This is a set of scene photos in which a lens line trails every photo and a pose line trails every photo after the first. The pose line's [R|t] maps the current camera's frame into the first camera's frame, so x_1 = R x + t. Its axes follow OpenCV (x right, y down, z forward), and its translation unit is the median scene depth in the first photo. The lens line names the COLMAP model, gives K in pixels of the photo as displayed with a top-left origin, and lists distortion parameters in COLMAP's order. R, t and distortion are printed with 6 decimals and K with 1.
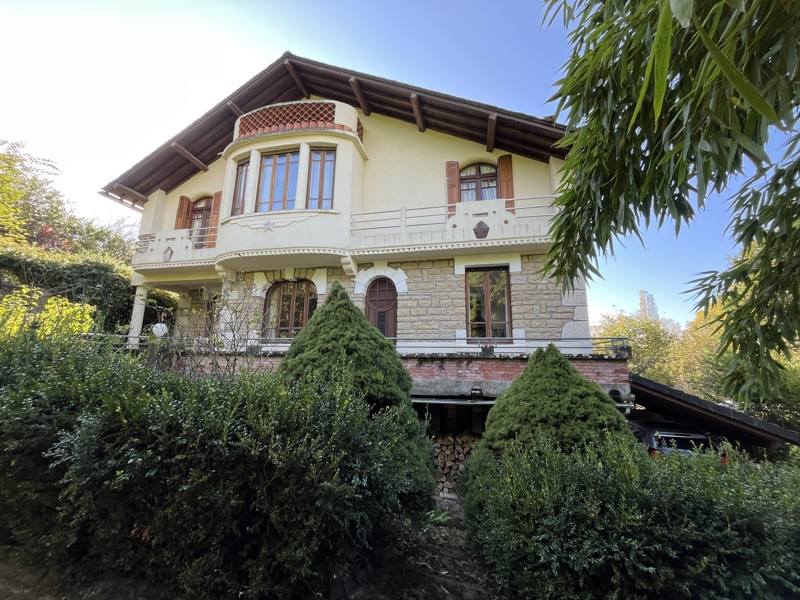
lens RADIAL K [[322.0, 0, 398.8], [0, 322.0, 300.9], [0, 0, 1]] dist [-0.003278, -0.000077]
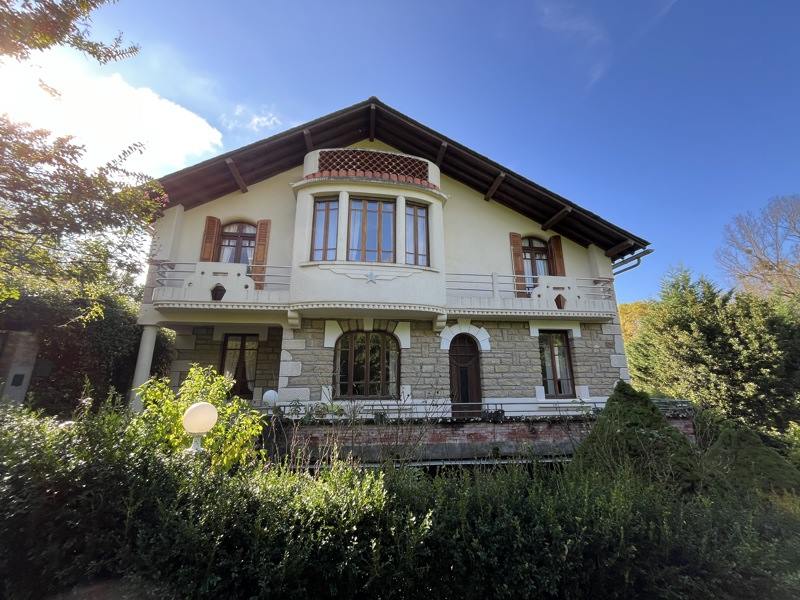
lens RADIAL K [[322.0, 0, 398.3], [0, 322.0, 300.4], [0, 0, 1]] dist [-0.003278, -0.000077]
pose [[0.936392, 0.068861, 0.344135, -0.620511], [-0.050537, 0.996799, -0.061945, -0.106963], [-0.347299, 0.040613, 0.936874, 0.085644]]
